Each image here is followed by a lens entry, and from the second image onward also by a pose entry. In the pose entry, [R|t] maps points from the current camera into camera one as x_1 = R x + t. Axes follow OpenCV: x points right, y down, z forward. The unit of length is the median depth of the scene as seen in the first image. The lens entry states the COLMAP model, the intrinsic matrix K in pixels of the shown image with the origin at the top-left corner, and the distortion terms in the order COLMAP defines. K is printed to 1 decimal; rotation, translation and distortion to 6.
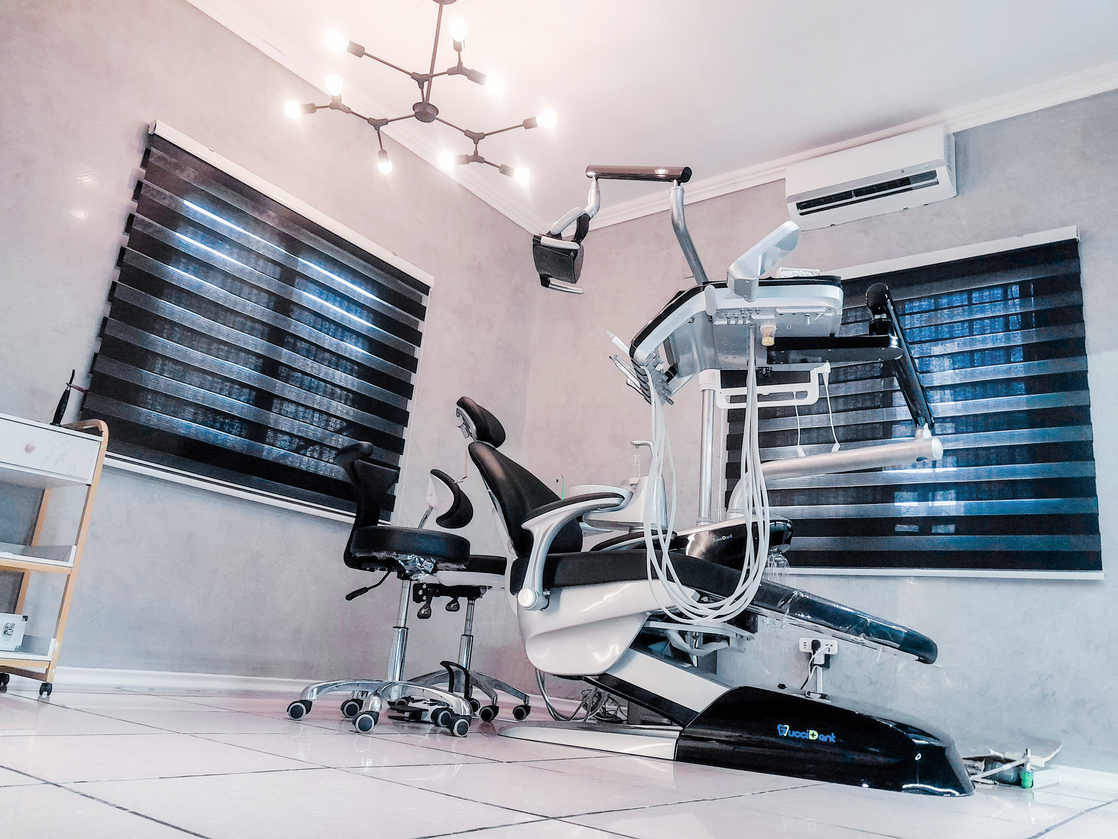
lens RADIAL K [[878.5, 0, 555.0], [0, 878.5, 420.3], [0, 0, 1]] dist [0.056818, 0.003647]
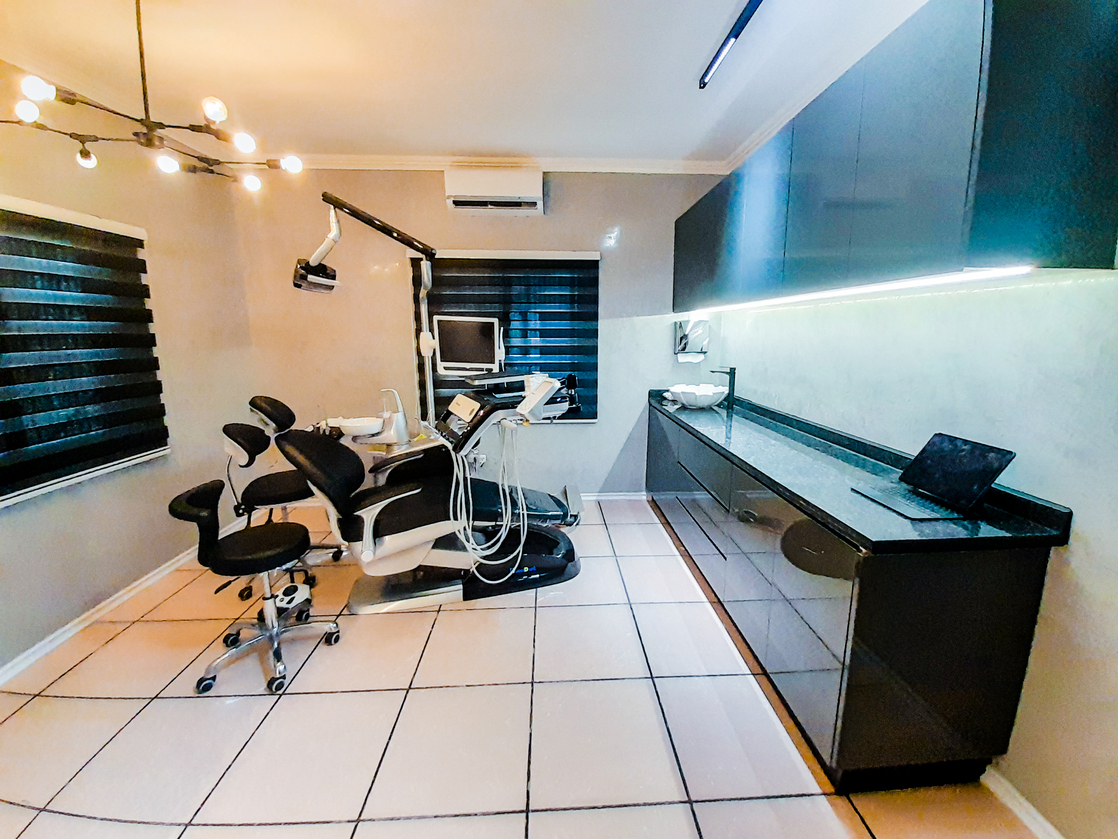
lens RADIAL K [[441.2, 0, 567.1], [0, 441.2, 415.7], [0, 0, 1]] dist [-0.023782, -0.000643]
pose [[0.763751, -0.216779, 0.608022, -0.144650], [-0.097550, 0.892346, 0.440684, -0.323602], [-0.638097, -0.395885, 0.660384, 0.271589]]
